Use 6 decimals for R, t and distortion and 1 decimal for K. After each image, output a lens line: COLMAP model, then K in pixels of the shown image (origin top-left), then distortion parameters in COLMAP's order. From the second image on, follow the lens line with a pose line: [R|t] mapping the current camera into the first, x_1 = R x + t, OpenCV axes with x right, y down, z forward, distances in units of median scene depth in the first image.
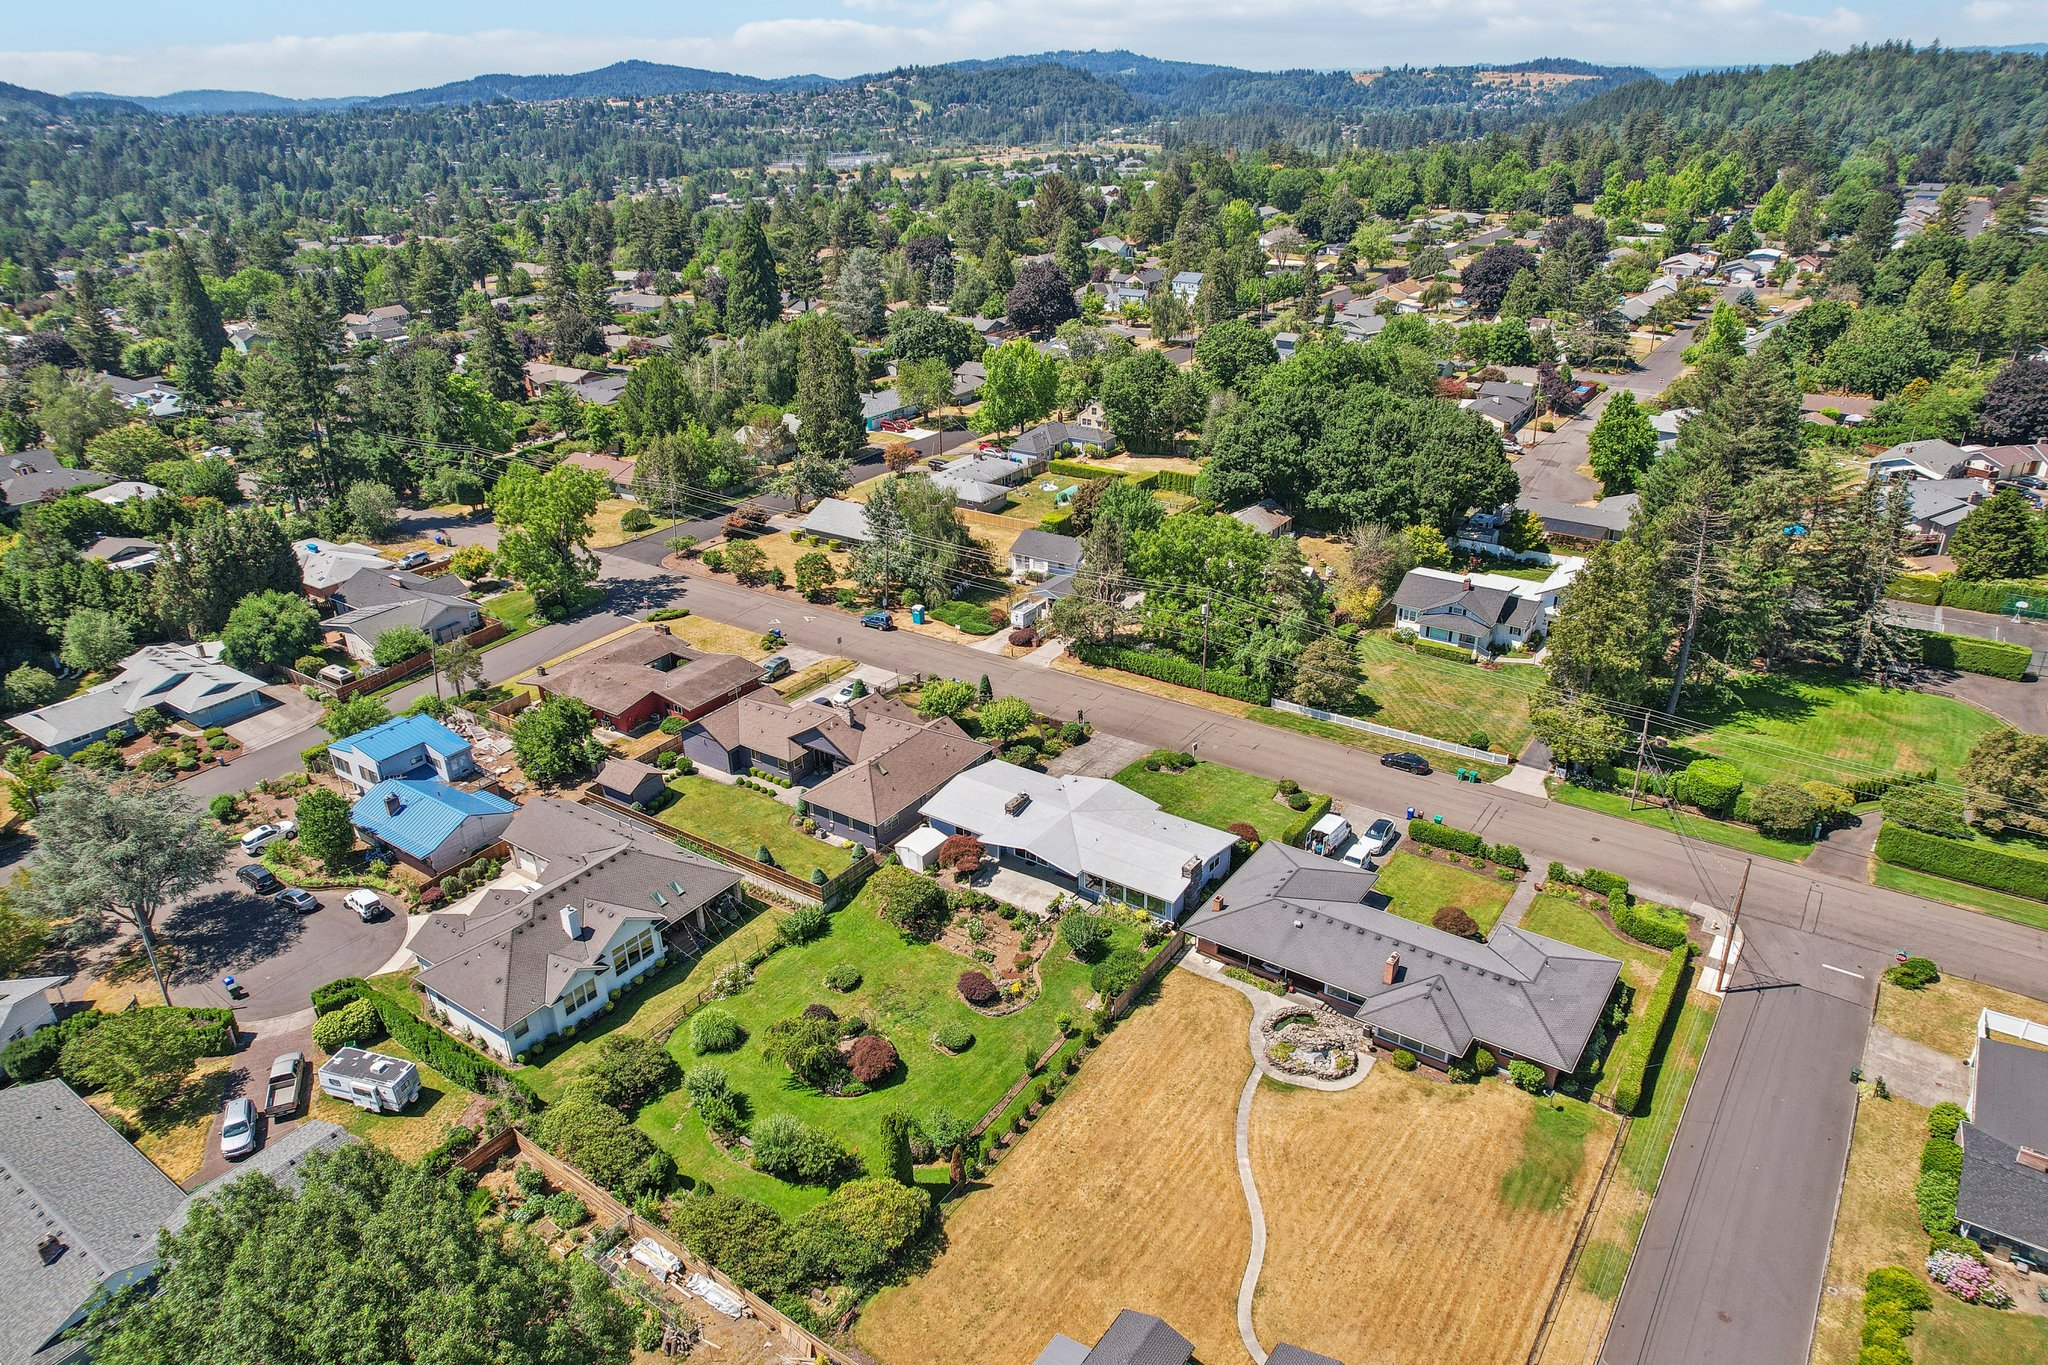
lens RADIAL K [[1320.7, 0, 1022.7], [0, 1320.7, 694.3], [0, 0, 1]] dist [-0.072759, 0.064453]
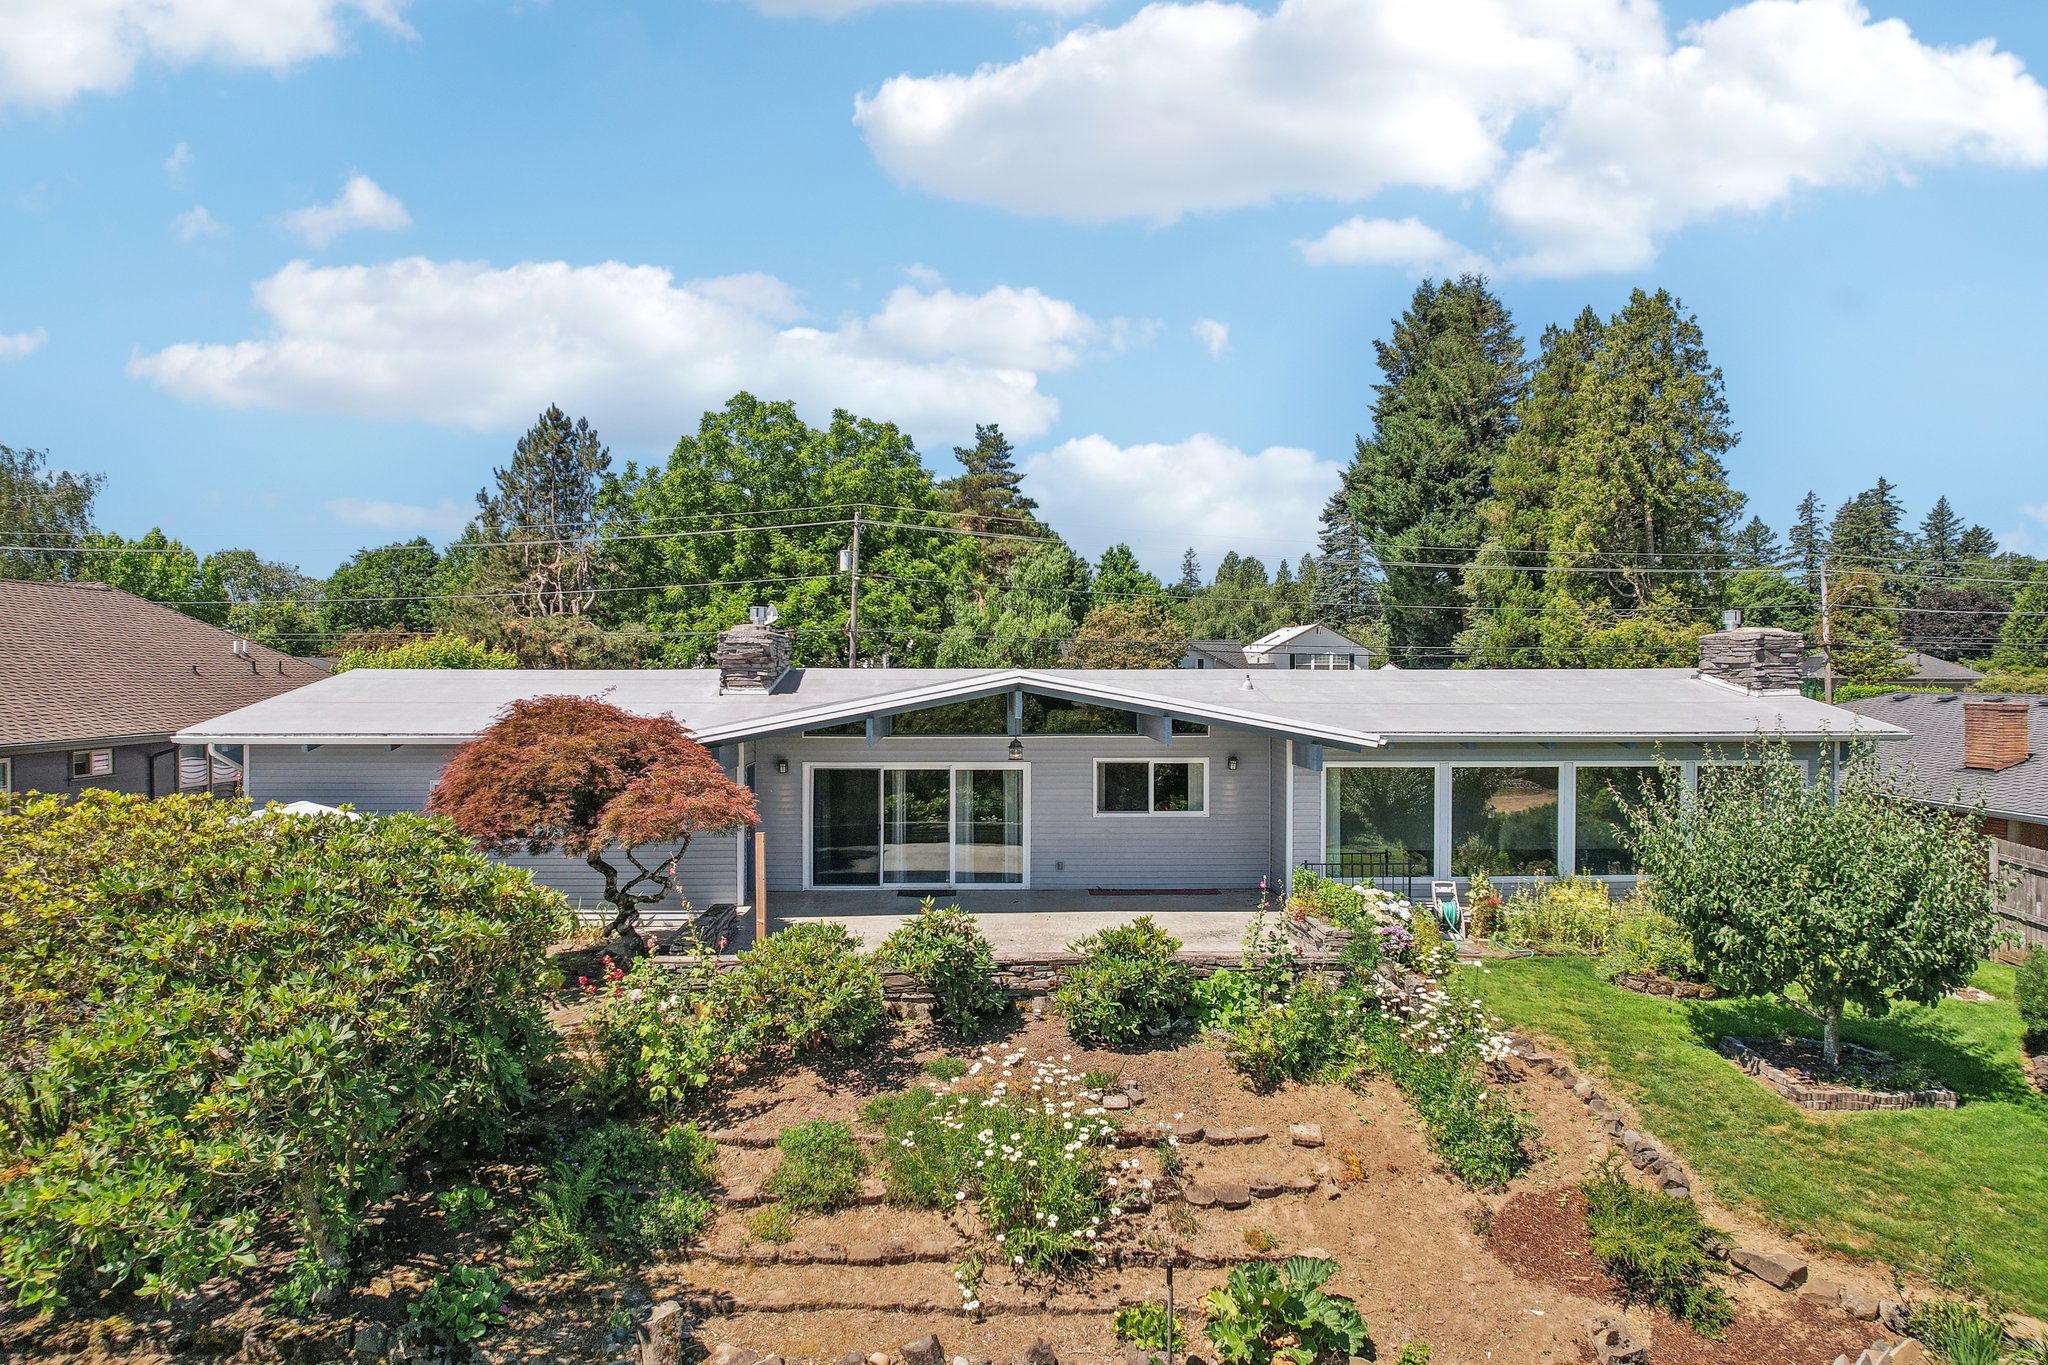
lens RADIAL K [[1346.4, 0, 1020.3], [0, 1346.4, 689.8], [0, 0, 1]] dist [-0.077747, 0.074845]
pose [[0.798639, 0.013916, 0.601650, -0.080706], [0.242703, 0.907381, -0.343155, 0.141094], [-0.550701, 0.420079, 0.721292, 0.699684]]
